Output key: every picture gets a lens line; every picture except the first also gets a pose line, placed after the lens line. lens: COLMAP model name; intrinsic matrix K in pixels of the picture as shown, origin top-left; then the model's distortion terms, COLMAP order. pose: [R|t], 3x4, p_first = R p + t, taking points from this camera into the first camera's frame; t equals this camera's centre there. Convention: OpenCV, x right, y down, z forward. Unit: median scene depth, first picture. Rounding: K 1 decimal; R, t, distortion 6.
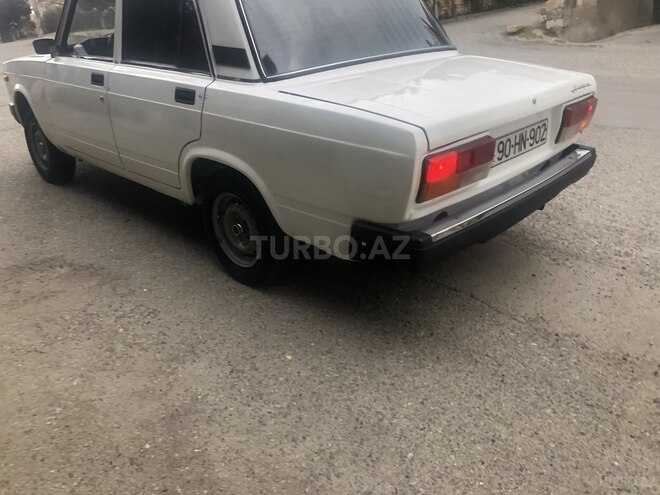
lens RADIAL K [[545.1, 0, 338.3], [0, 545.1, 239.7], [0, 0, 1]] dist [0.013166, -0.004128]
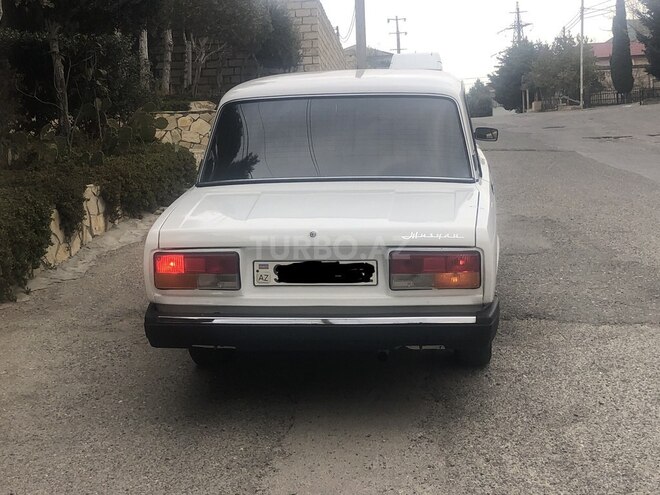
lens RADIAL K [[1022.8, 0, 330.0], [0, 1022.8, 247.5], [0, 0, 1]] dist [0.191902, -0.789121]
pose [[0.593052, 0.156866, -0.789735, 2.069922], [-0.322783, 0.944890, -0.054709, -0.143575], [0.737631, 0.287359, 0.611003, -0.177092]]
